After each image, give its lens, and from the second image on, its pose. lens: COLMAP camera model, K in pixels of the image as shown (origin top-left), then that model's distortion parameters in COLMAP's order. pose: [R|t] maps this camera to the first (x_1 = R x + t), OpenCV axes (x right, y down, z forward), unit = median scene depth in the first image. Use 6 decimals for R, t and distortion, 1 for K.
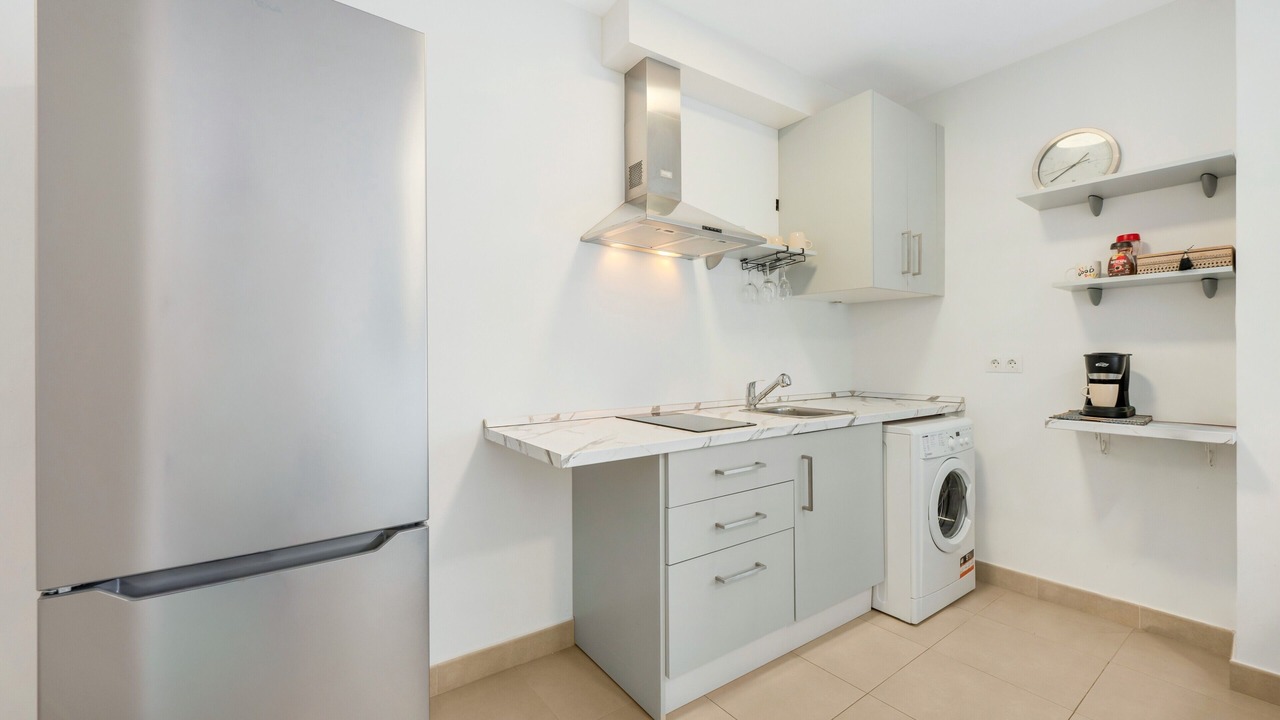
lens RADIAL K [[516.6, 0, 651.3], [0, 516.6, 353.0], [0, 0, 1]] dist [-0.000594, -0.000018]
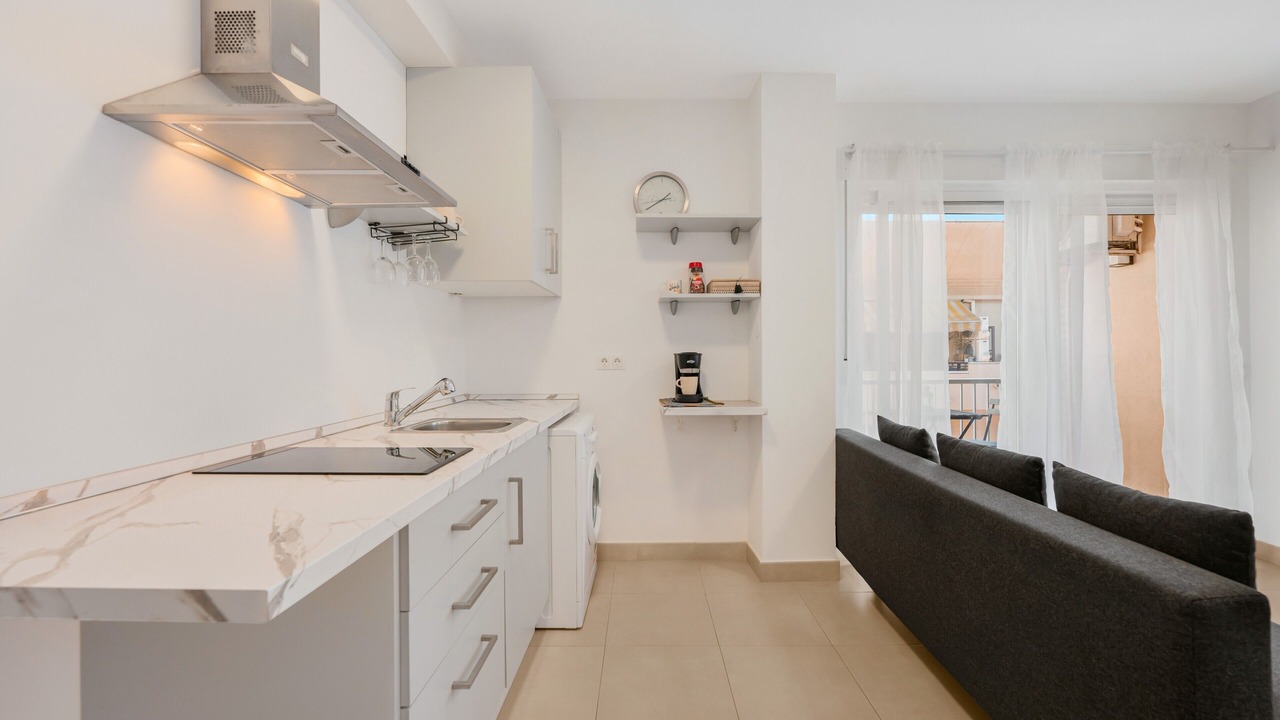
lens RADIAL K [[516.6, 0, 651.3], [0, 516.6, 353.0], [0, 0, 1]] dist [-0.000594, -0.000018]
pose [[0.610889, 0.000735, 0.791716, -0.186377], [-0.001825, 0.999998, 0.000480, 0.000756], [-0.791714, -0.001738, 0.610889, 0.288753]]
